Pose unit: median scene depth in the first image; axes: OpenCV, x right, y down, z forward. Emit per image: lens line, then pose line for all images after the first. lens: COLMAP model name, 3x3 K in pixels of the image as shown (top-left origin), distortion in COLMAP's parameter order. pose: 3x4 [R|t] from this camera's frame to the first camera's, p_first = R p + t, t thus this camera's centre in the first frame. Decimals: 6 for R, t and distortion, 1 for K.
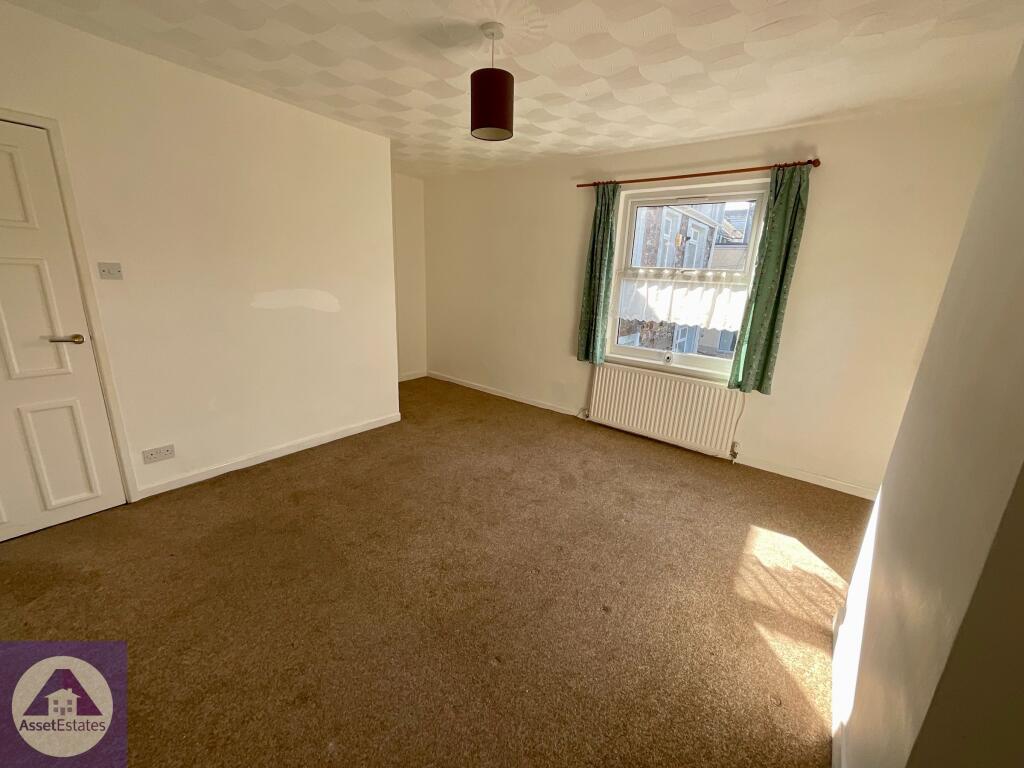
lens RADIAL K [[409.3, 0, 507.4], [0, 409.3, 382.6], [0, 0, 1]] dist [0.002591, 0.000135]
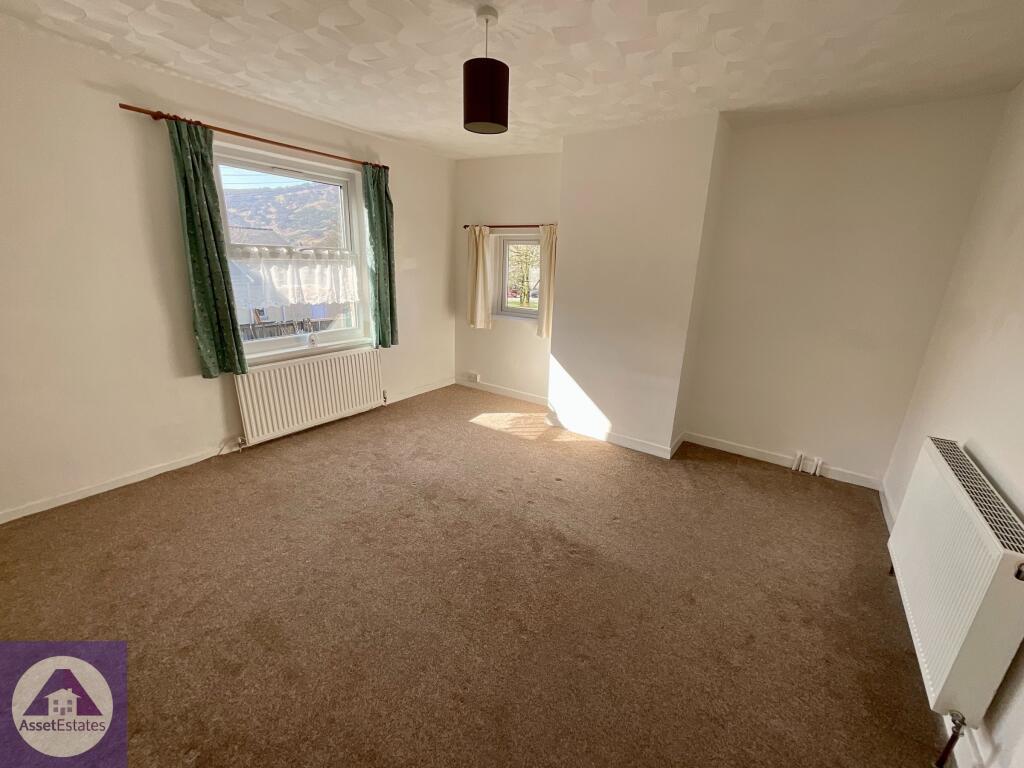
lens RADIAL K [[409.3, 0, 510.8], [0, 409.3, 386.6], [0, 0, 1]] dist [0.002591, 0.000135]
pose [[-0.038415, -0.341281, 0.939176, -0.628160], [0.224611, 0.912870, 0.340909, -0.202302], [-0.973691, 0.224045, 0.041588, 0.572786]]
